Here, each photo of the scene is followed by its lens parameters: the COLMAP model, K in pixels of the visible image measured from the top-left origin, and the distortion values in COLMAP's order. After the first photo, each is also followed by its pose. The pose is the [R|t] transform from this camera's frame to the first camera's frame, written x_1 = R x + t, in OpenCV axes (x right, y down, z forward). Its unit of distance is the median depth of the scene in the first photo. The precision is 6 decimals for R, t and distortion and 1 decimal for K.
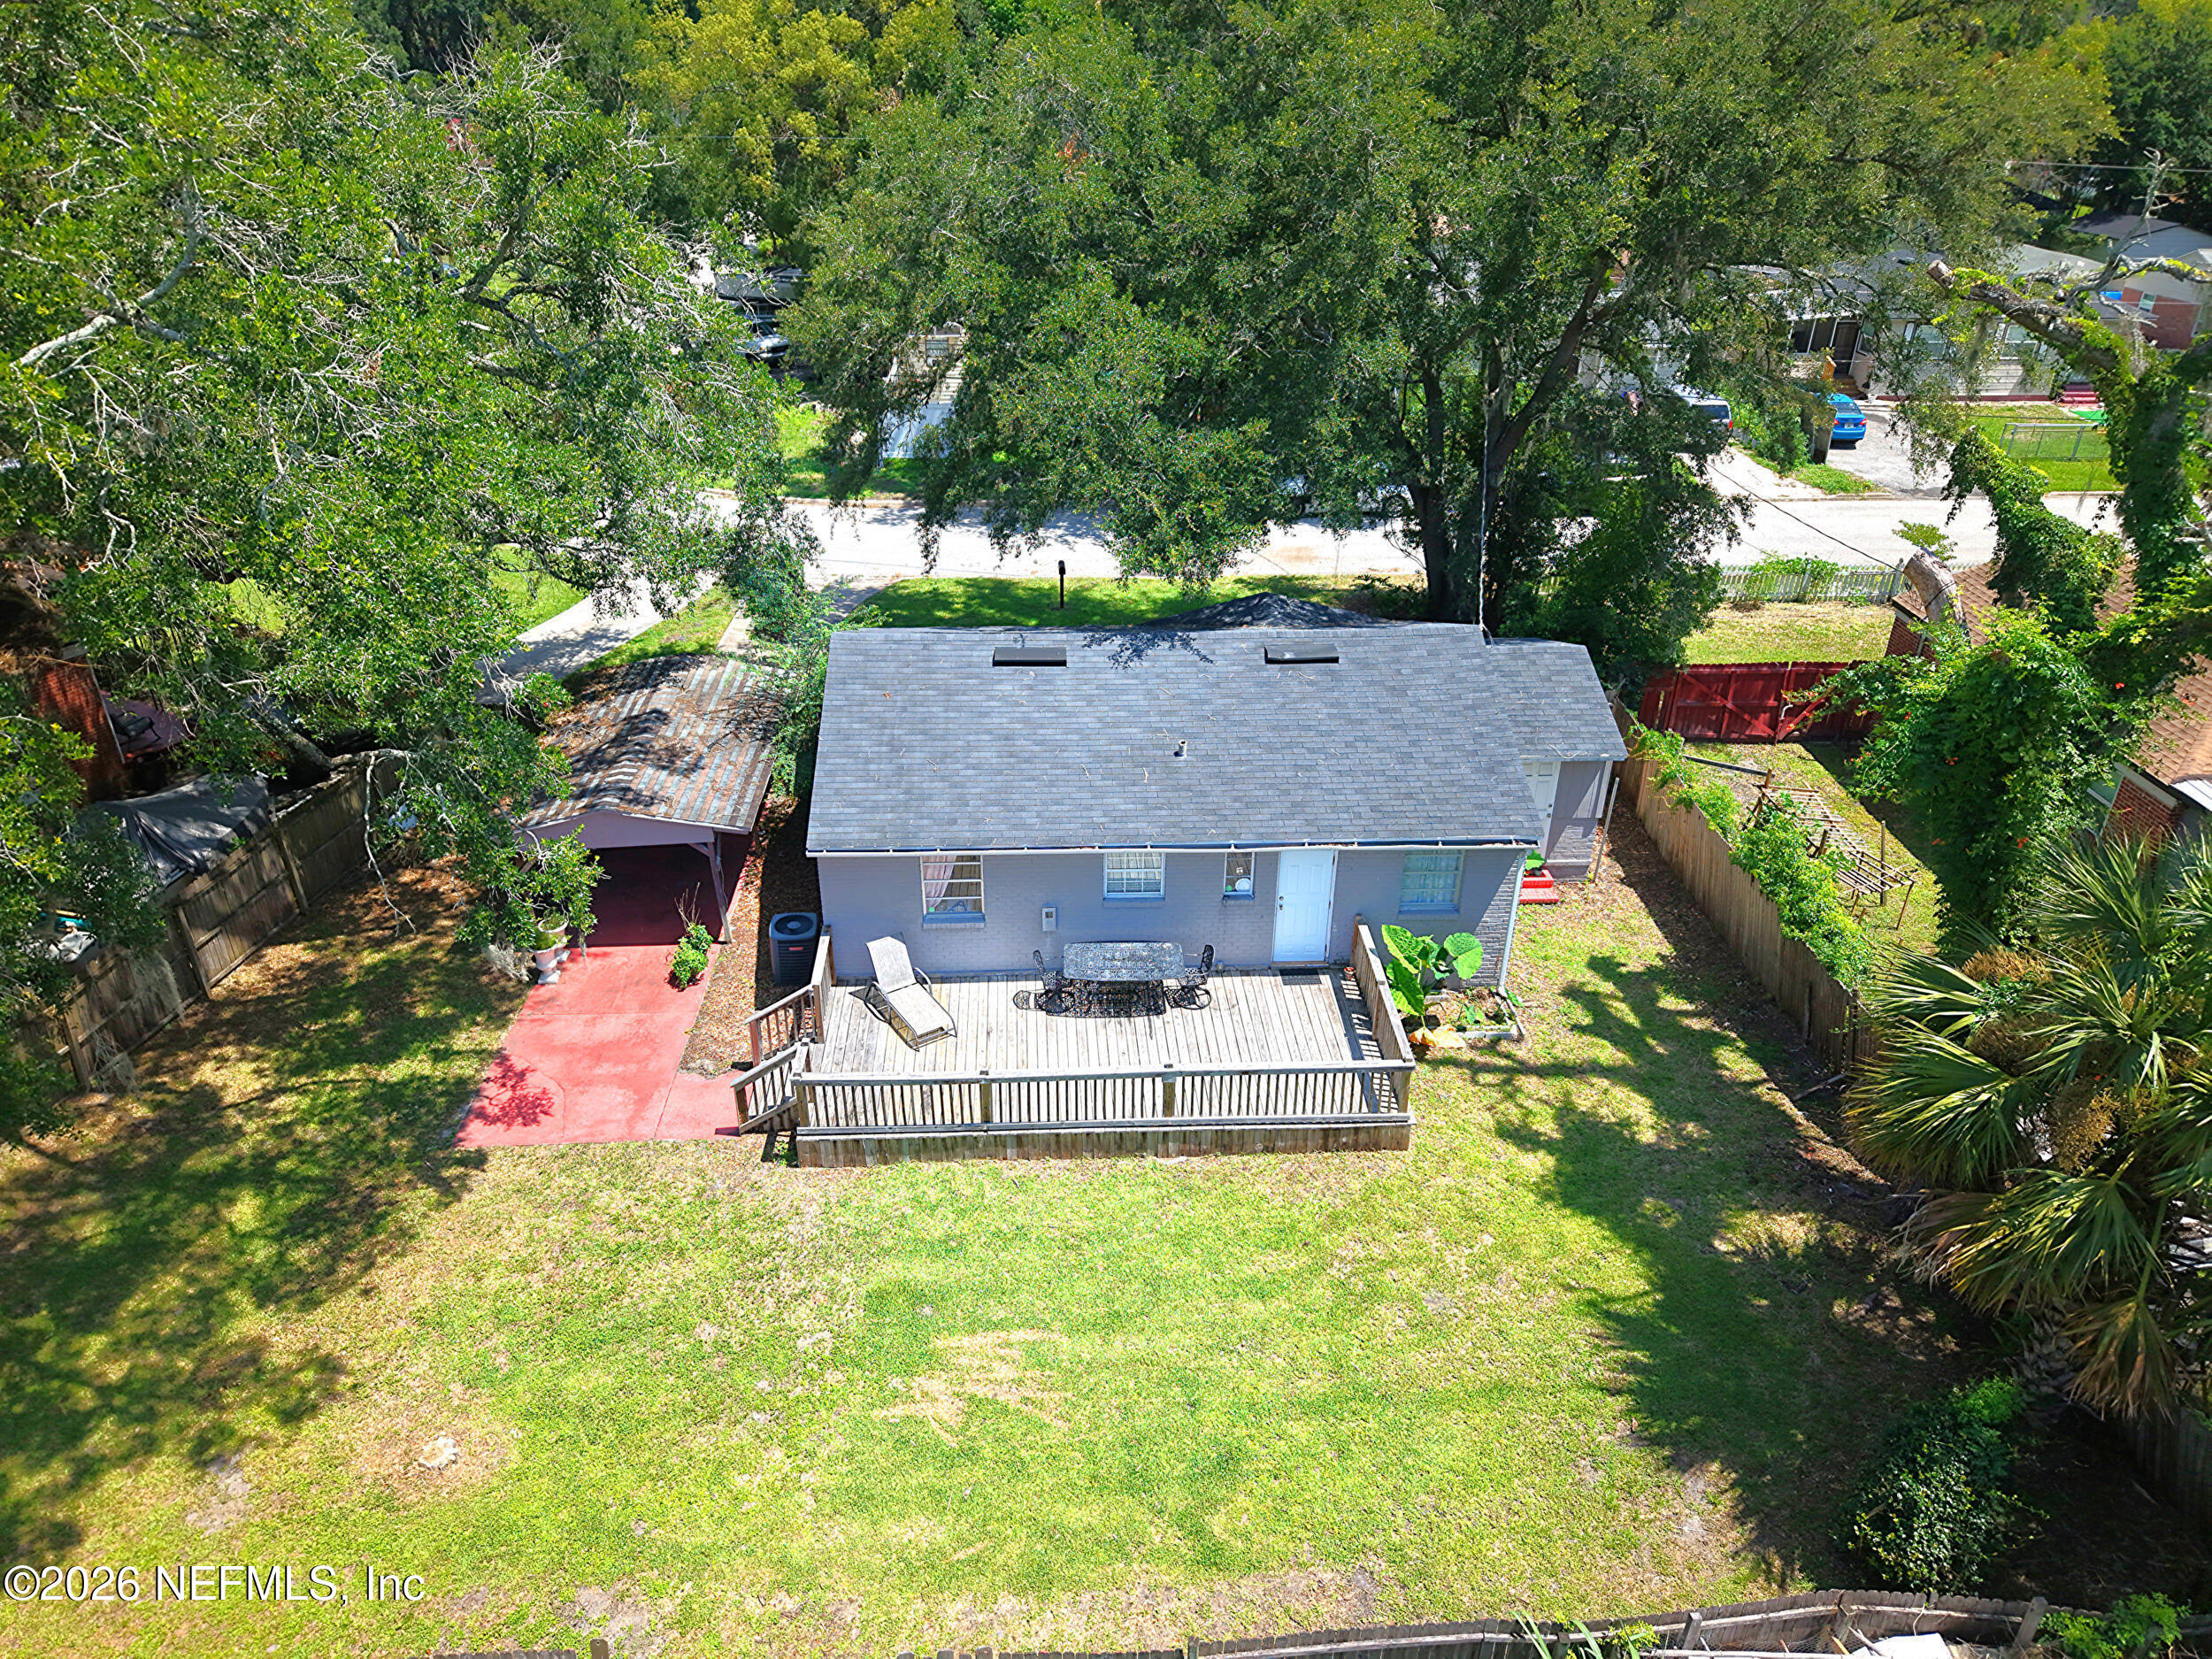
lens RADIAL K [[1501.0, 0, 1106.0], [0, 1501.0, 829.5], [0, 0, 1]] dist [0.018079, 0.007799]
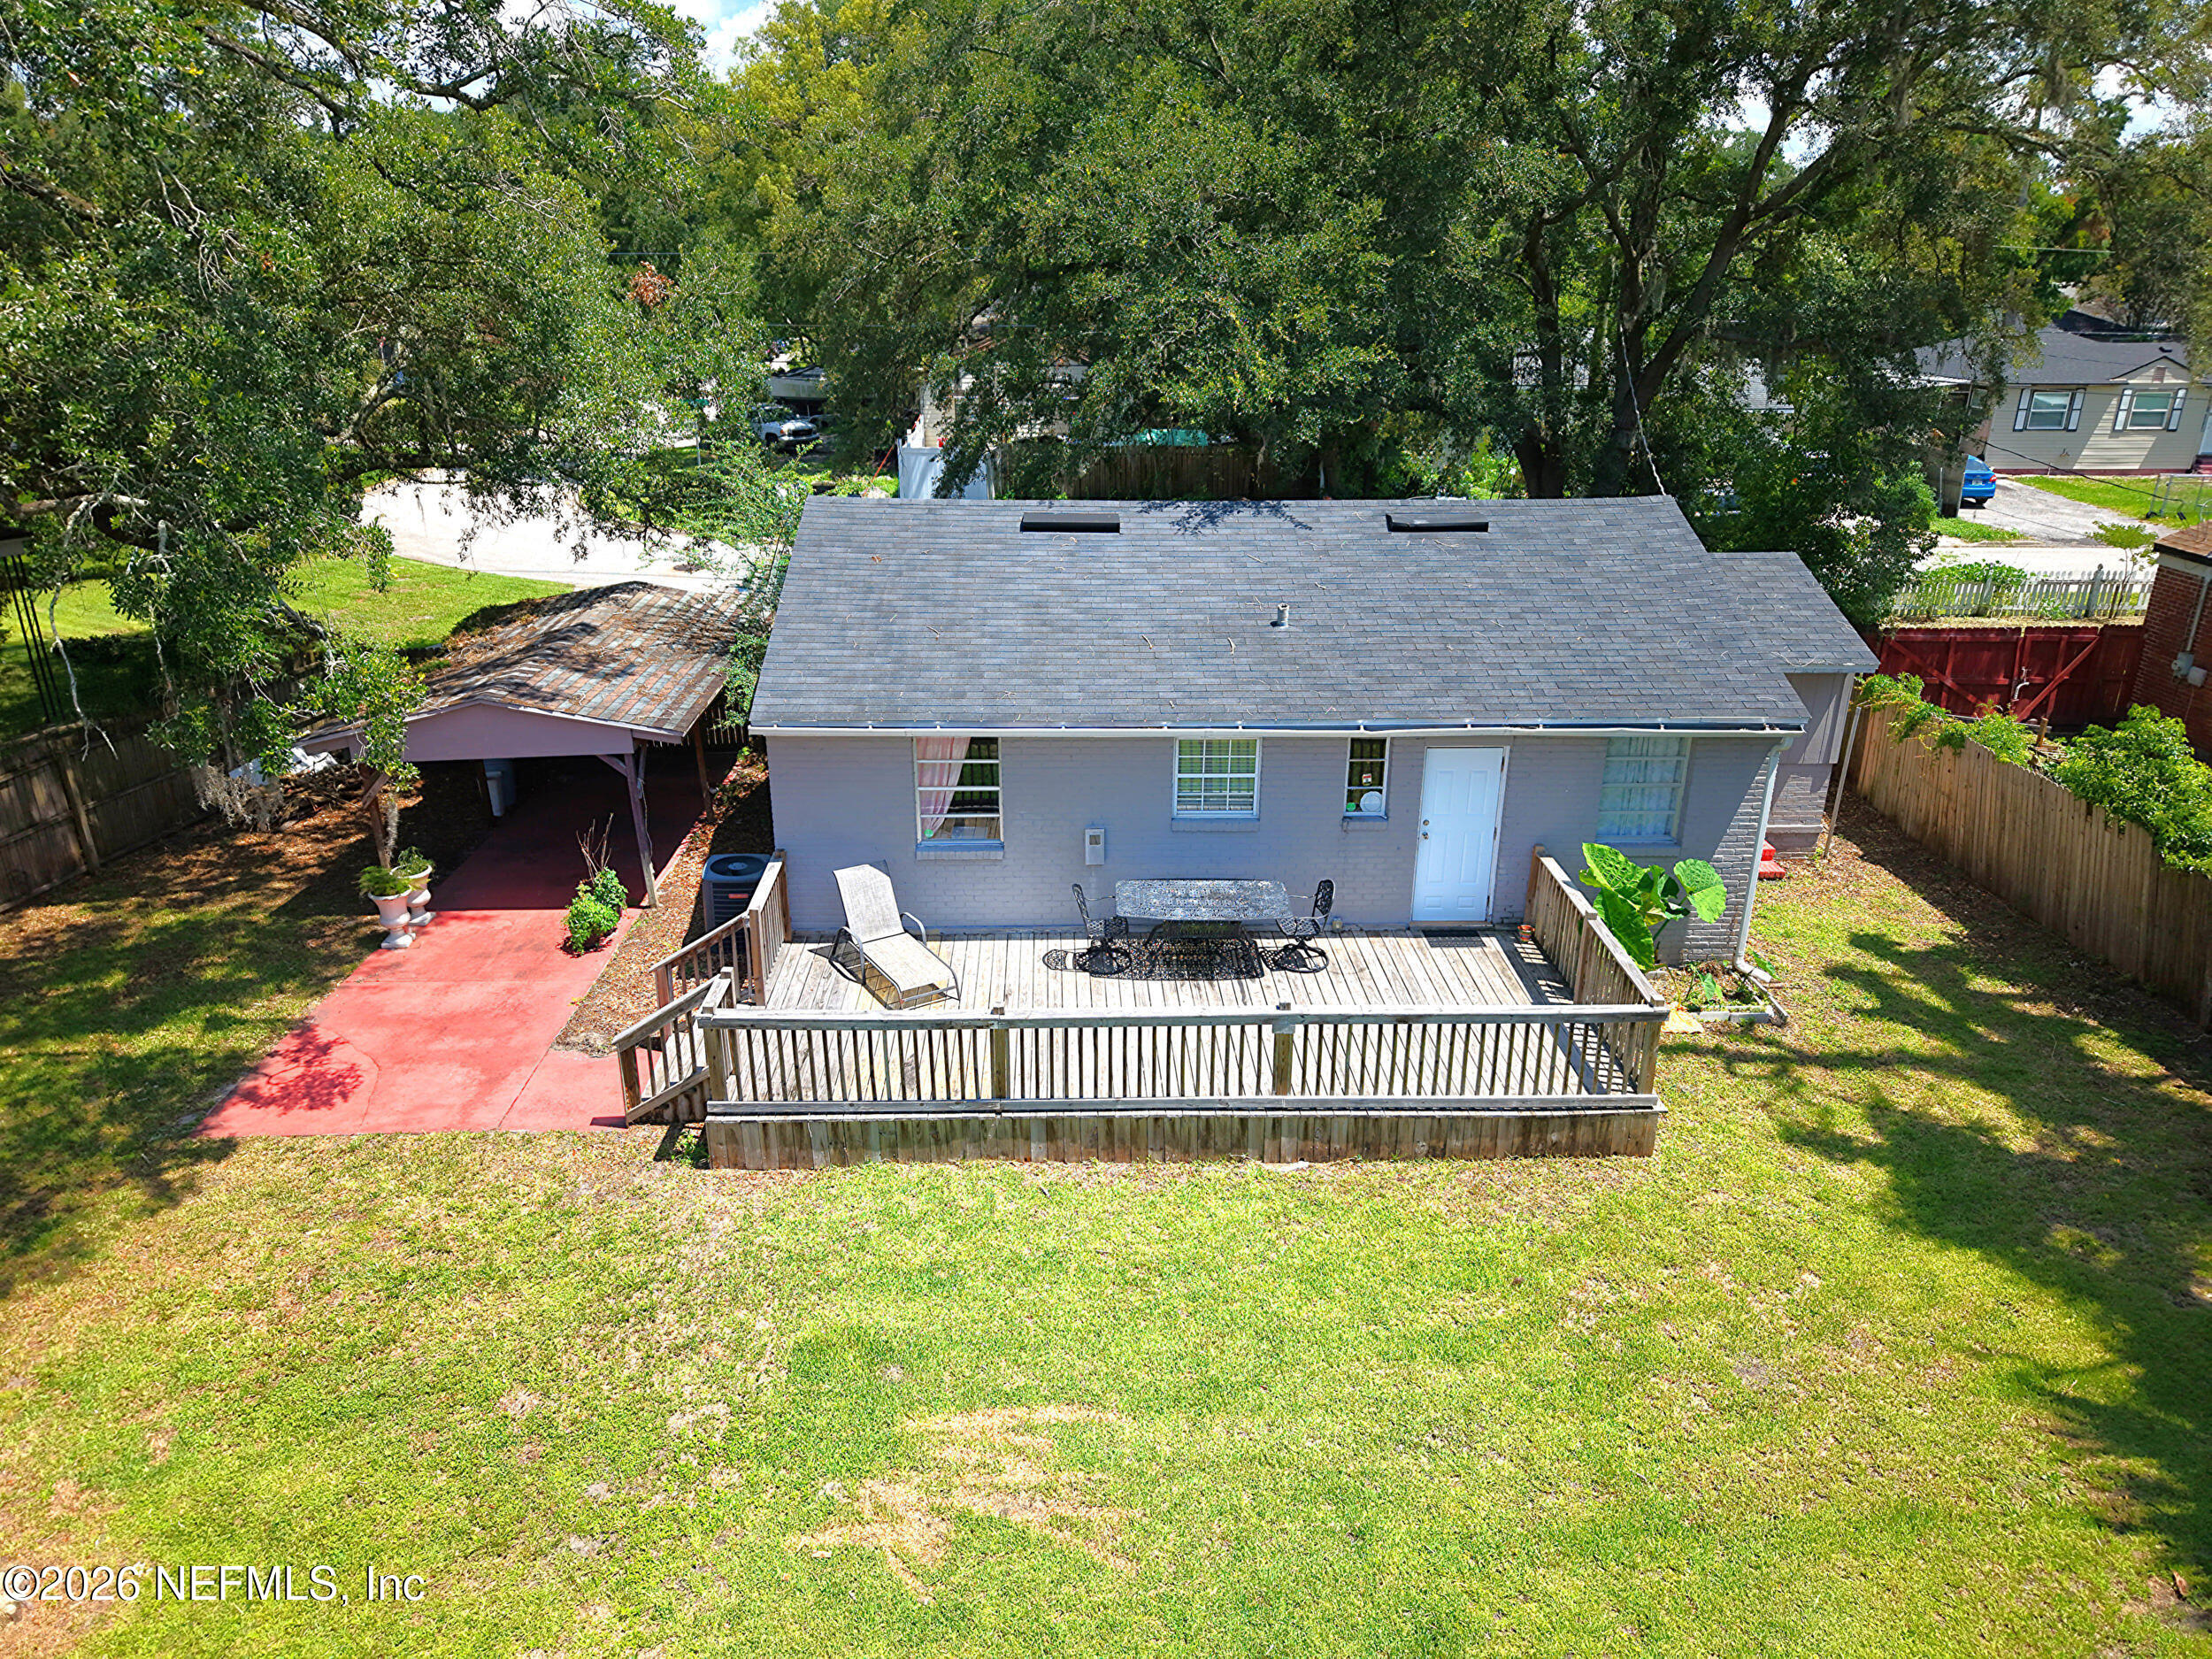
lens RADIAL K [[1487.5, 0, 1101.6], [0, 1487.5, 843.9], [0, 0, 1]] dist [0.005993, 0.002852]
pose [[0.999755, 0.006163, -0.021240, -0.022256], [-0.008871, 0.991491, -0.129876, 0.163841], [0.020259, 0.130033, 0.991303, 0.341330]]
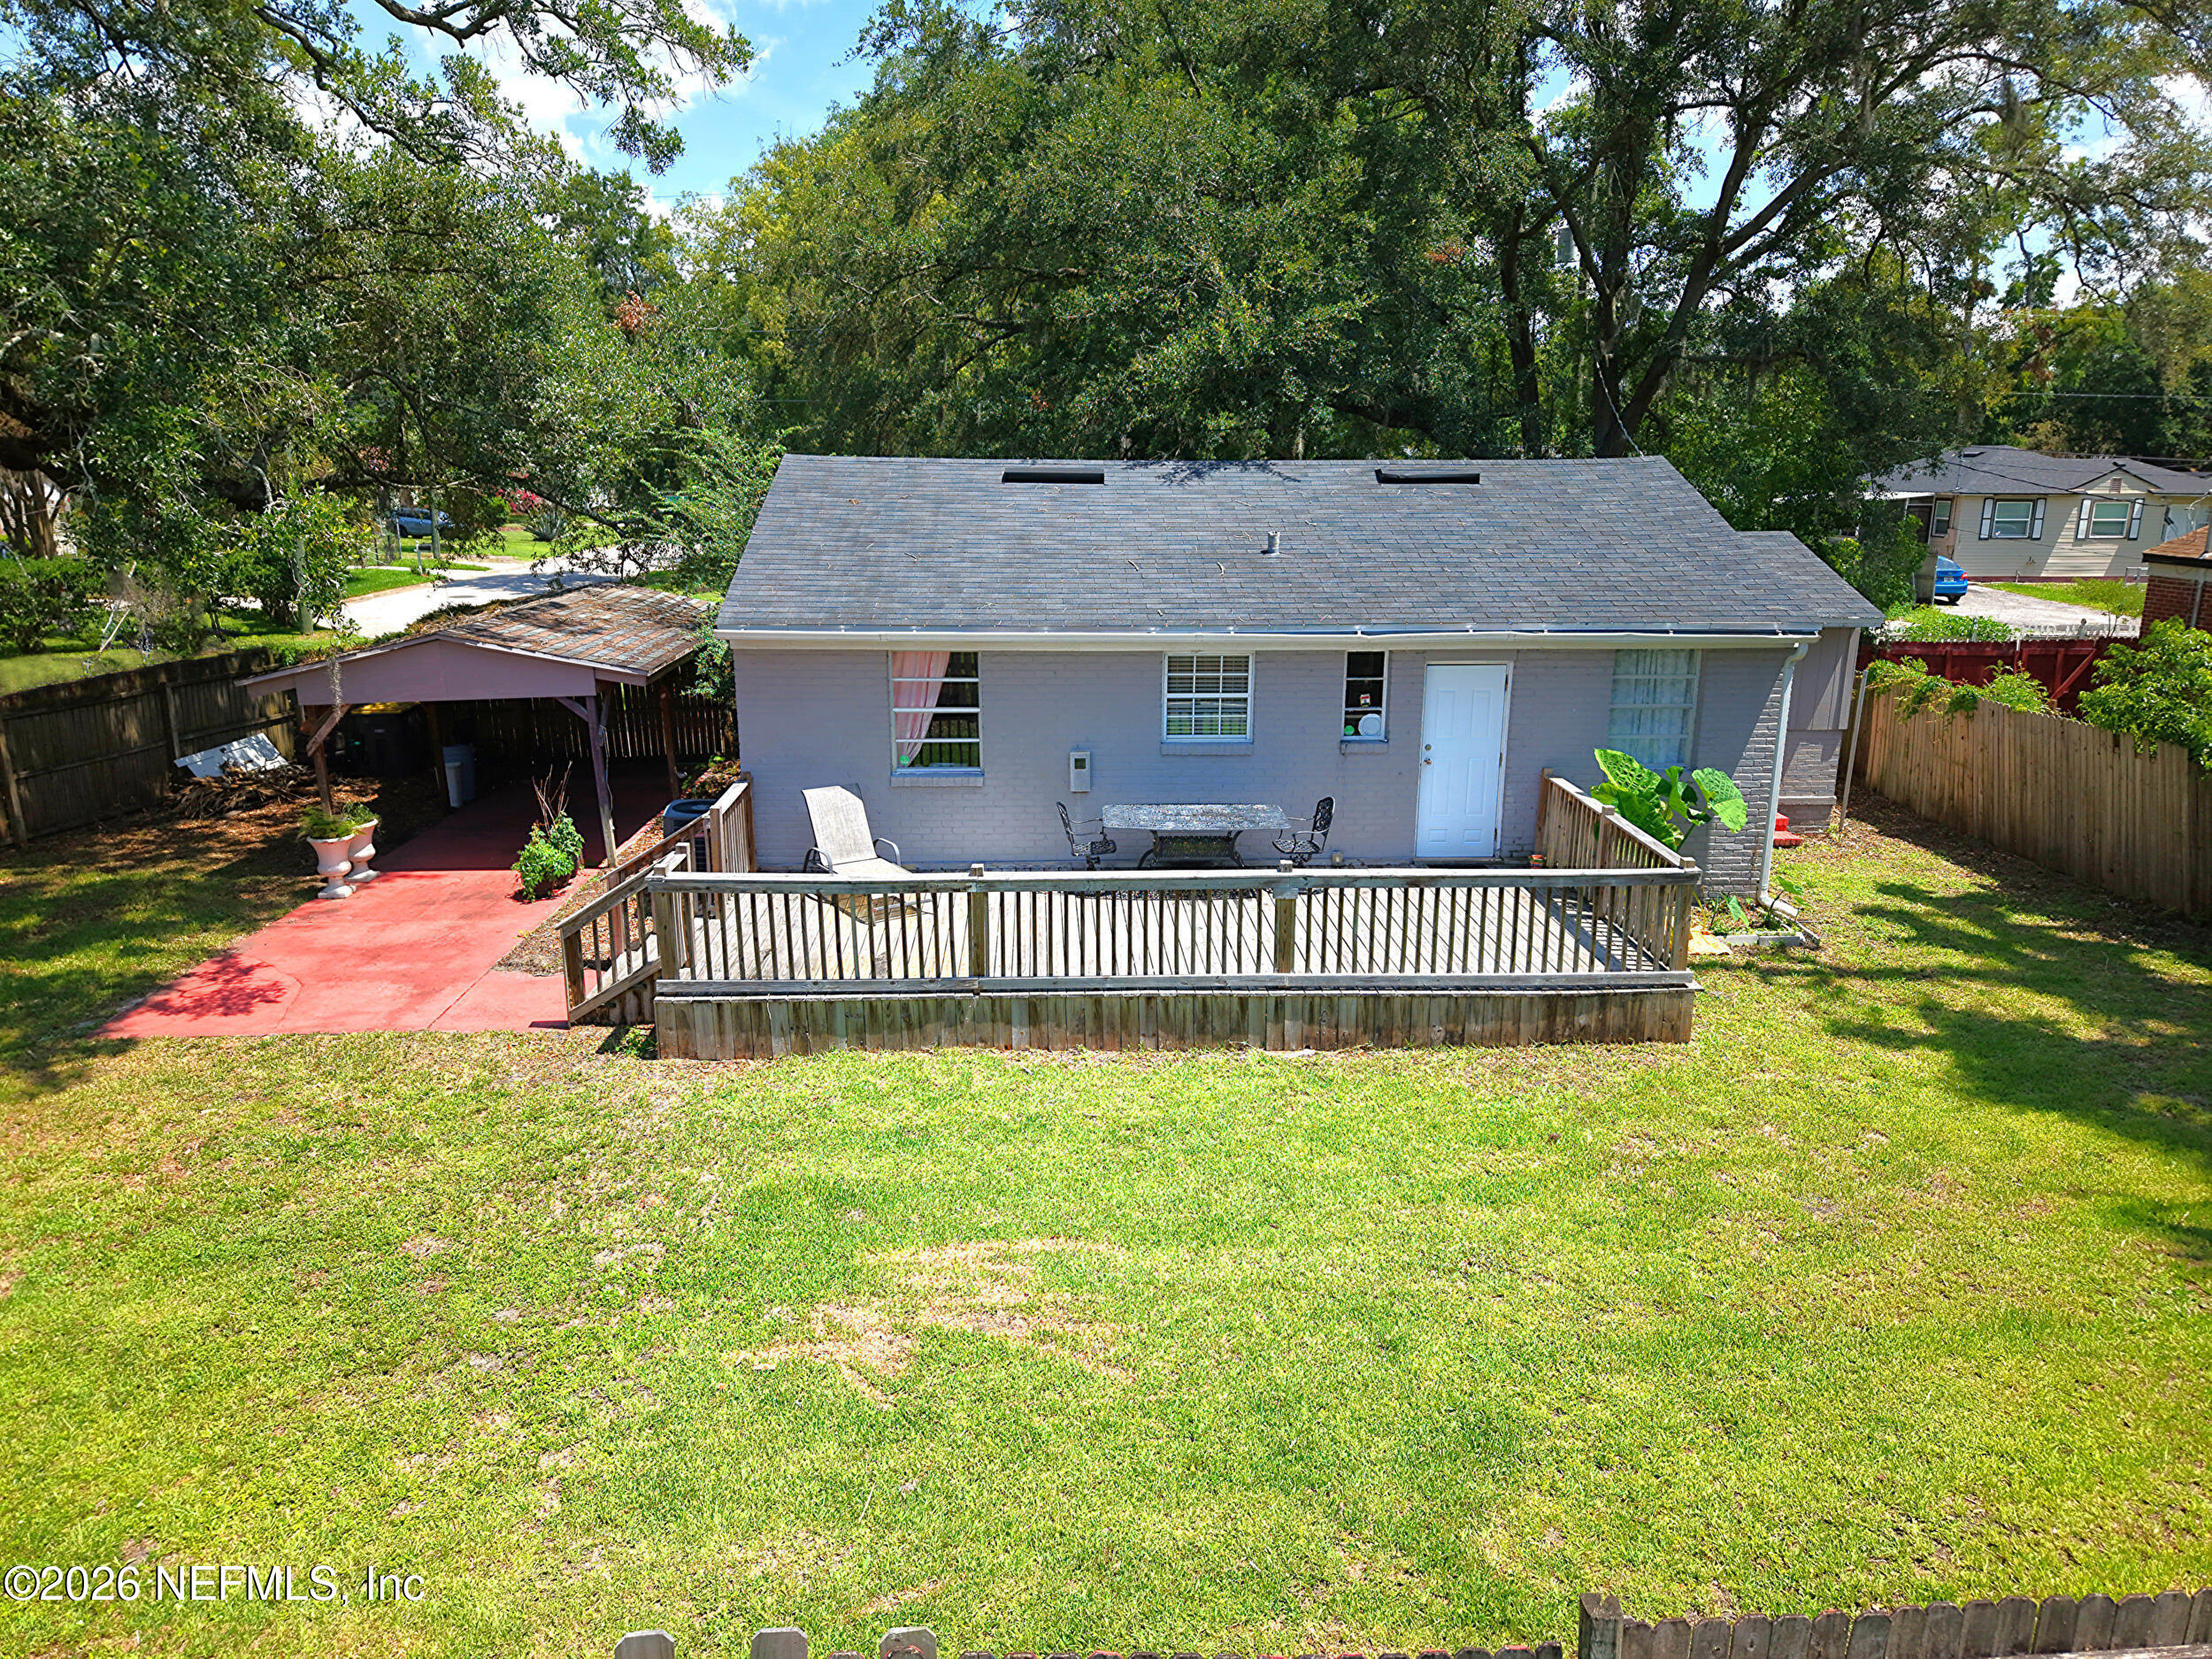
lens RADIAL K [[1487.5, 0, 1101.6], [0, 1487.5, 843.9], [0, 0, 1]] dist [0.005993, 0.002852]
pose [[0.999941, -0.000436, -0.010883, -0.023673], [-0.002305, 0.968098, -0.250560, 0.281905], [0.010645, 0.250570, 0.968040, 0.407209]]
